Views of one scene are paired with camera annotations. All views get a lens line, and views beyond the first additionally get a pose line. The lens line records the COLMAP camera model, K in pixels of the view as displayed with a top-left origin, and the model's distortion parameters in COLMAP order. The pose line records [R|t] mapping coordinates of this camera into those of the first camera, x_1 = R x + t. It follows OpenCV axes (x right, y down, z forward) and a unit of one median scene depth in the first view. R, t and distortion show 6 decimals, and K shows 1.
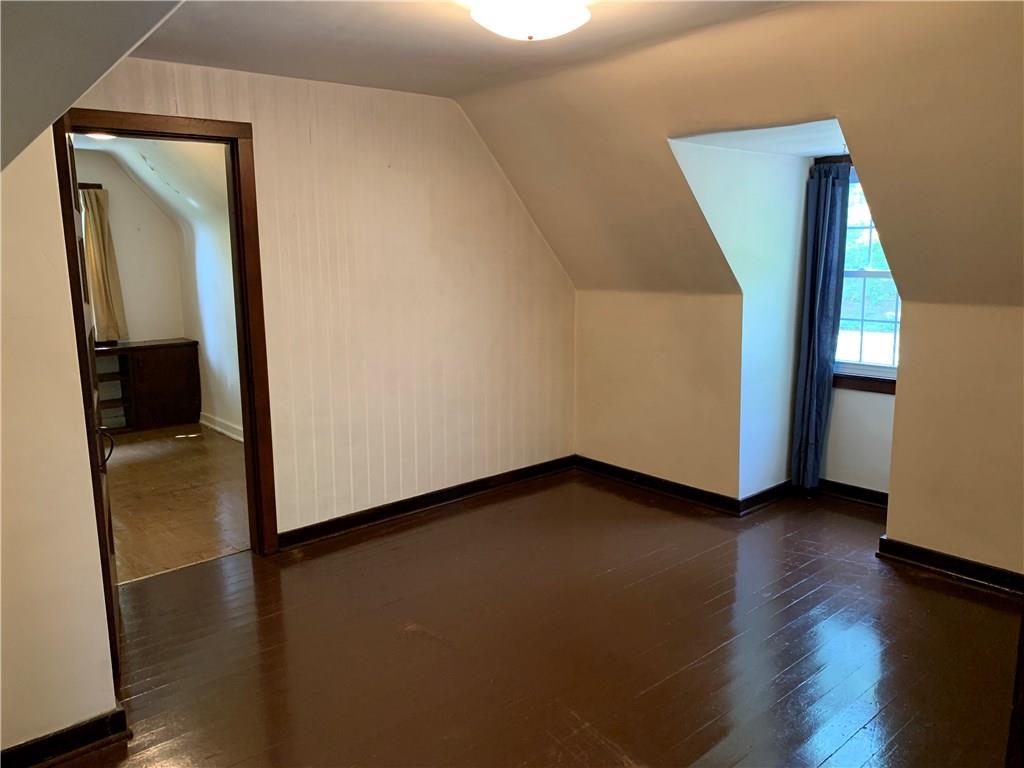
lens RADIAL K [[772.5, 0, 503.5], [0, 772.5, 379.7], [0, 0, 1]] dist [0.088872, -0.198580]
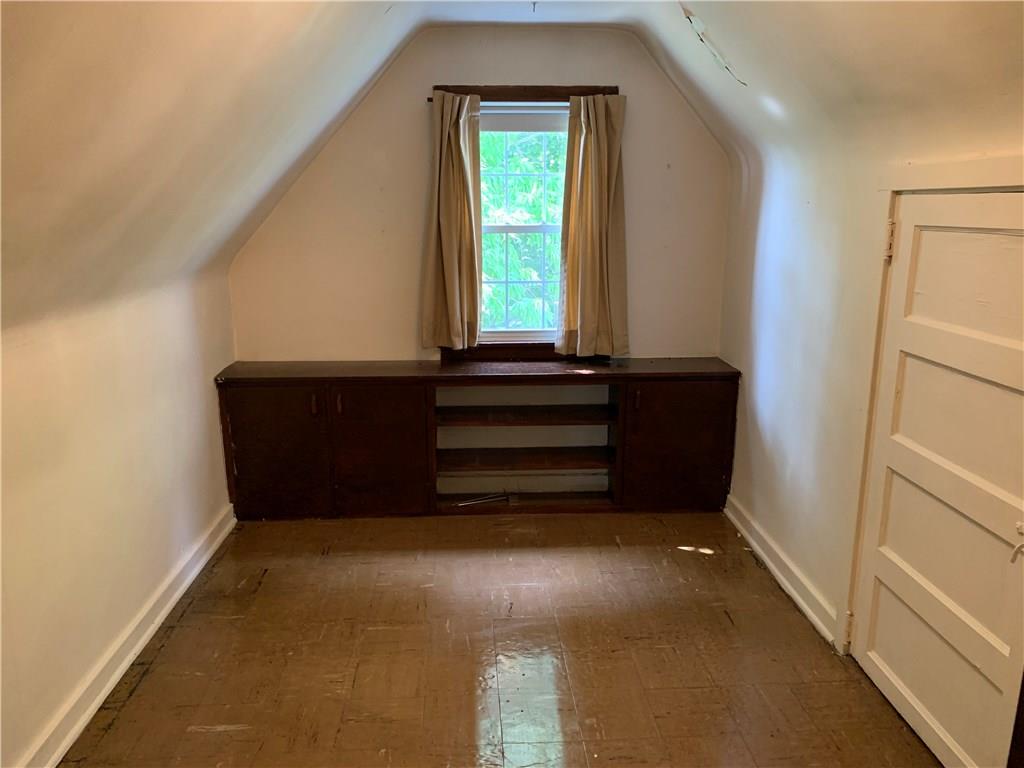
lens RADIAL K [[772.5, 0, 503.5], [0, 772.5, 379.7], [0, 0, 1]] dist [0.088872, -0.198580]
pose [[0.783239, 0.143890, -0.604841, -0.198322], [-0.111276, 0.989585, 0.091324, -0.077250], [0.611682, -0.004224, 0.791093, 0.483000]]
